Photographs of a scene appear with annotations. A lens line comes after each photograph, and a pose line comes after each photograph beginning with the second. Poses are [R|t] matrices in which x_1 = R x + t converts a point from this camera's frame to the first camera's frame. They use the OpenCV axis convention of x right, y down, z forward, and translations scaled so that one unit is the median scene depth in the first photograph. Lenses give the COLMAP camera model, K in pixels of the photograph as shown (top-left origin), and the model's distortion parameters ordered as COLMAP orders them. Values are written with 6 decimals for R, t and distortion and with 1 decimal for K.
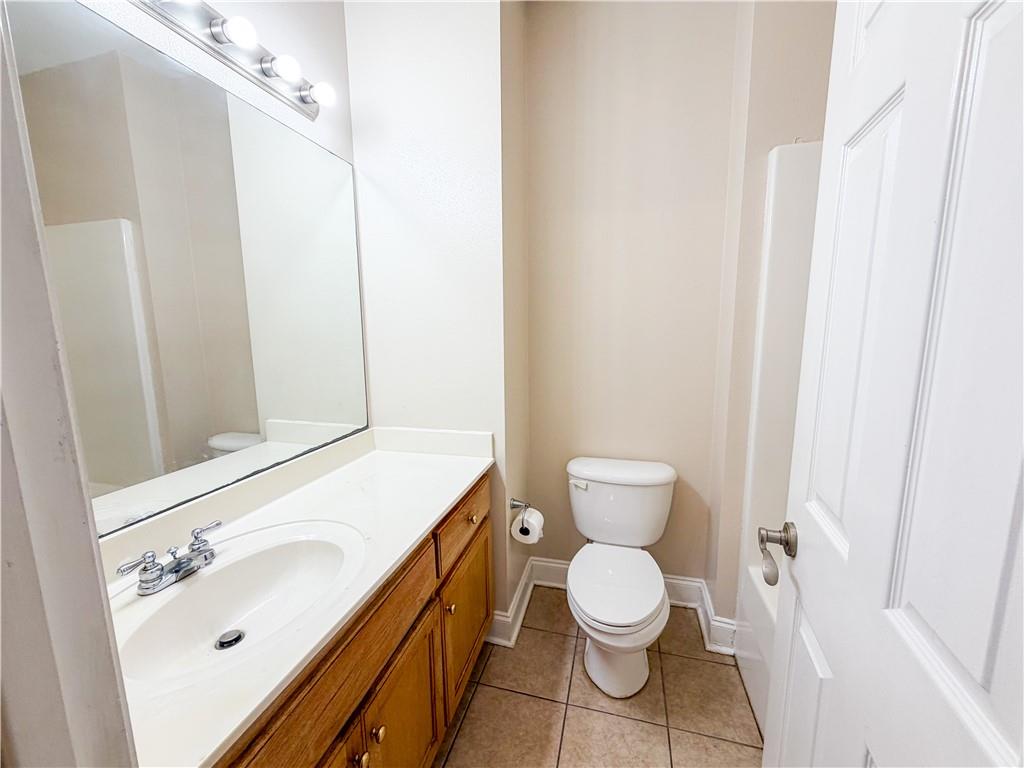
lens RADIAL K [[407.1, 0, 509.3], [0, 407.1, 385.8], [0, 0, 1]] dist [-0.001357, -0.000185]
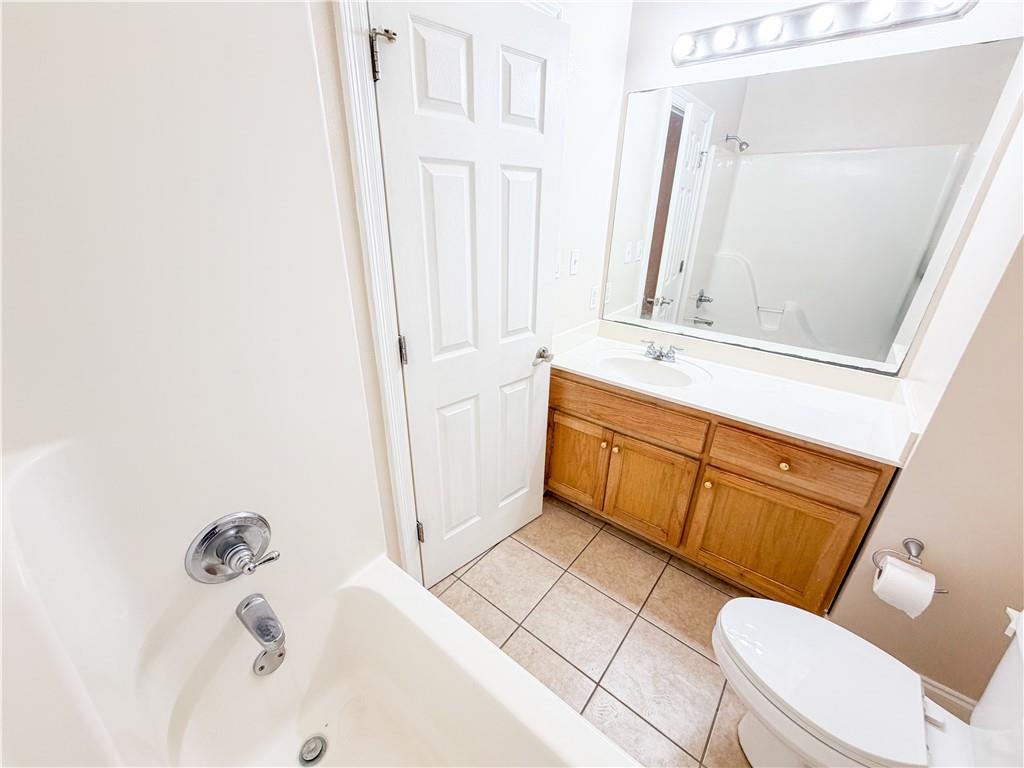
lens RADIAL K [[407.1, 0, 509.3], [0, 407.1, 385.8], [0, 0, 1]] dist [-0.001357, -0.000185]
pose [[-0.397217, 0.385162, -0.832988, 1.020236], [-0.142933, 0.870626, 0.470724, -0.244383], [0.906526, 0.306041, -0.290775, 0.655693]]
